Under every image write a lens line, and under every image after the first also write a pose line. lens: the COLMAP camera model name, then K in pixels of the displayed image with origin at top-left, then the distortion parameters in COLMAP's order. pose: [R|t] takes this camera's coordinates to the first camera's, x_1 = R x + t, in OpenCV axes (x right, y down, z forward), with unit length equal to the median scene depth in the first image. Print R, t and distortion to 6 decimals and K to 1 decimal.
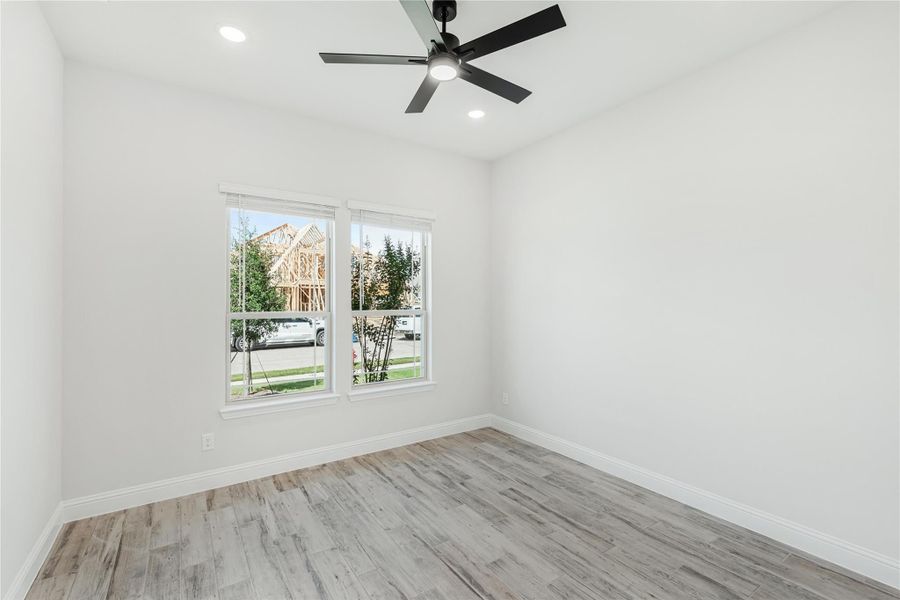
lens RADIAL K [[402.5, 0, 451.2], [0, 402.5, 300.5], [0, 0, 1]] dist [0.005162, 0.000300]
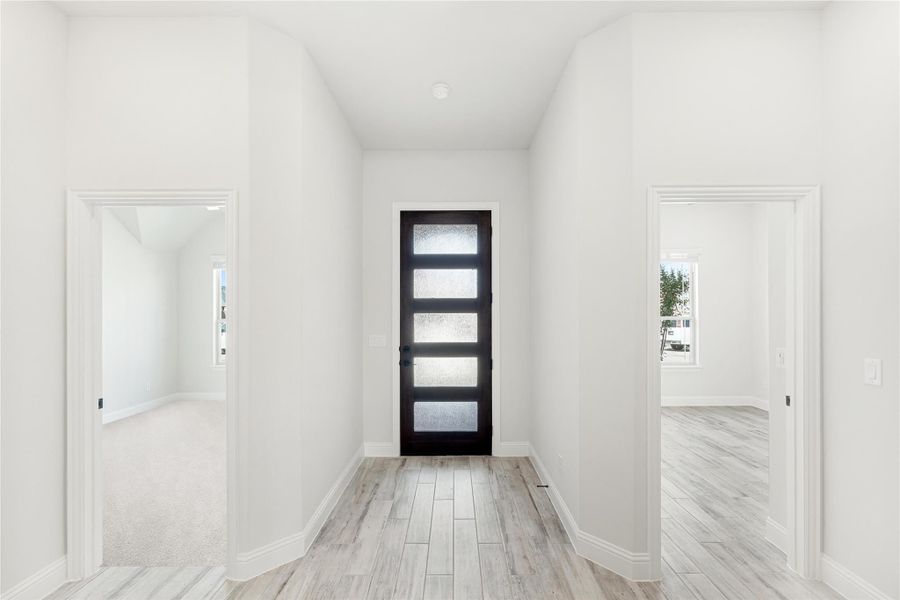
lens RADIAL K [[402.5, 0, 450.6], [0, 402.5, 301.9], [0, 0, 1]] dist [0.005162, 0.000300]
pose [[0.817203, -0.008938, -0.576281, 0.055522], [0.000729, 0.999895, -0.014474, -0.009030], [0.576350, 0.011408, 0.817123, -0.660479]]
